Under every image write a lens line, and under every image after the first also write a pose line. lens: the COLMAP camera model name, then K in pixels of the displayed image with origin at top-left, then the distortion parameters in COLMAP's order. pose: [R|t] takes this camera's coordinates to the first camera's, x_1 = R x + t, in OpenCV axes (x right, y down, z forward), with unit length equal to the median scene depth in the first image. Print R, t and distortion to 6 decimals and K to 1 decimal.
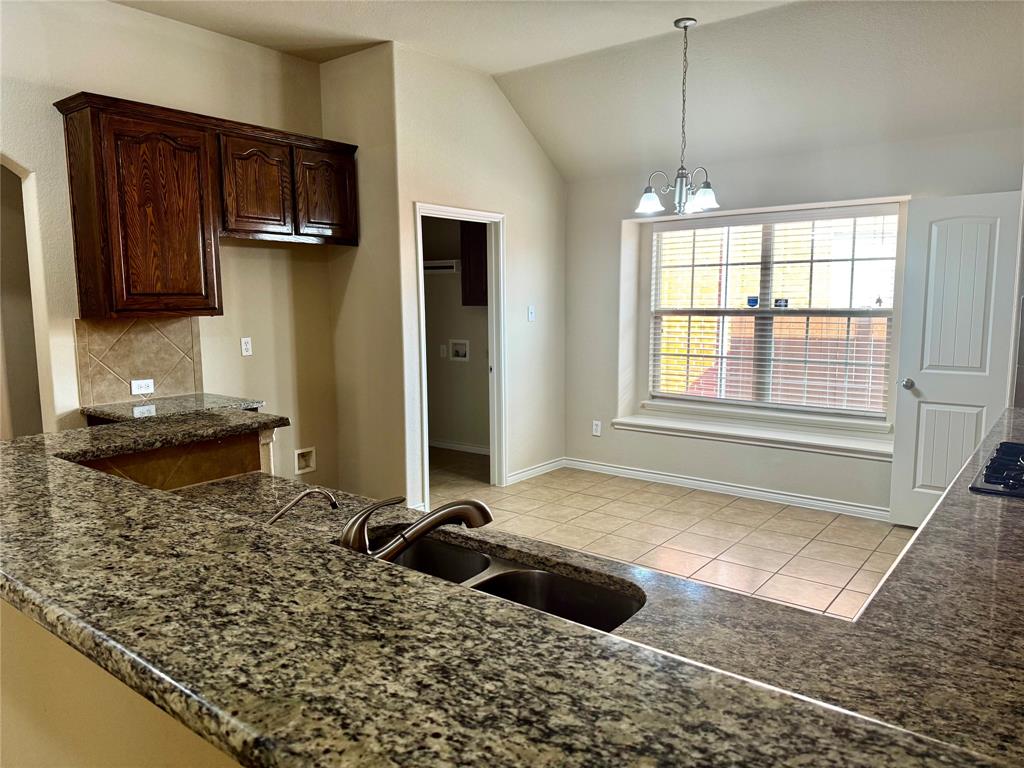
lens RADIAL K [[728.3, 0, 512.0], [0, 728.3, 384.0], [0, 0, 1]] dist [0.150785, -0.172162]
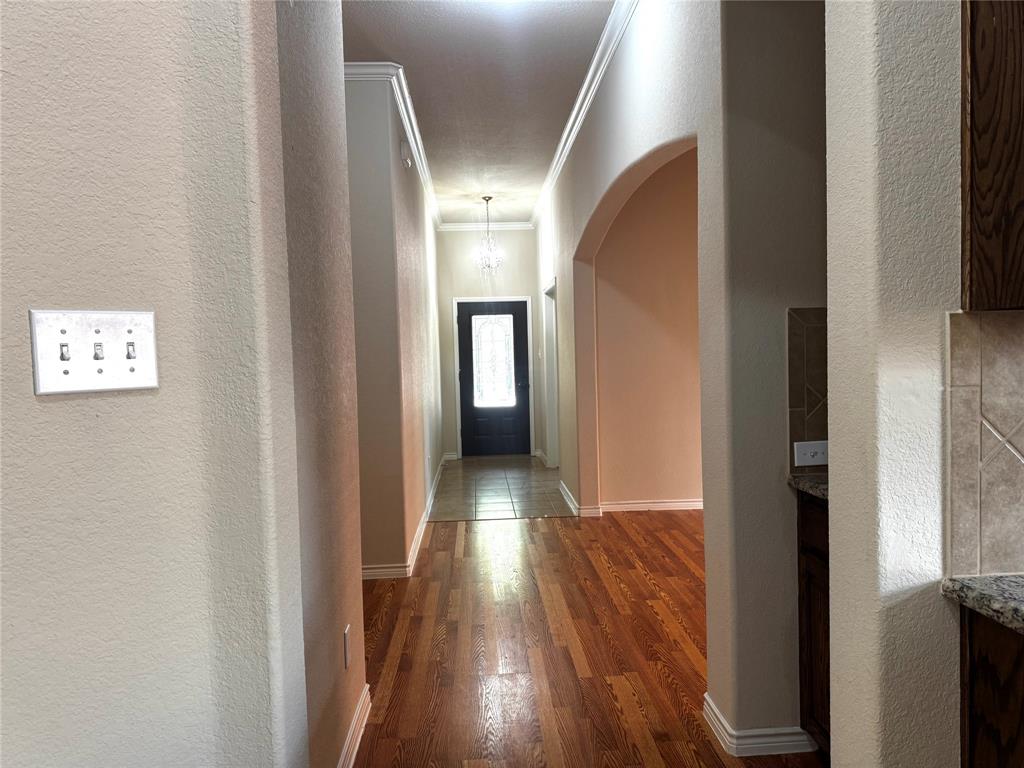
lens RADIAL K [[728.3, 0, 512.0], [0, 728.3, 384.0], [0, 0, 1]] dist [0.150785, -0.172162]
pose [[0.663038, 0.022497, -0.748247, -0.453142], [-0.067525, 0.997271, -0.029851, -0.032128], [0.745534, 0.070317, 0.662748, 0.626548]]
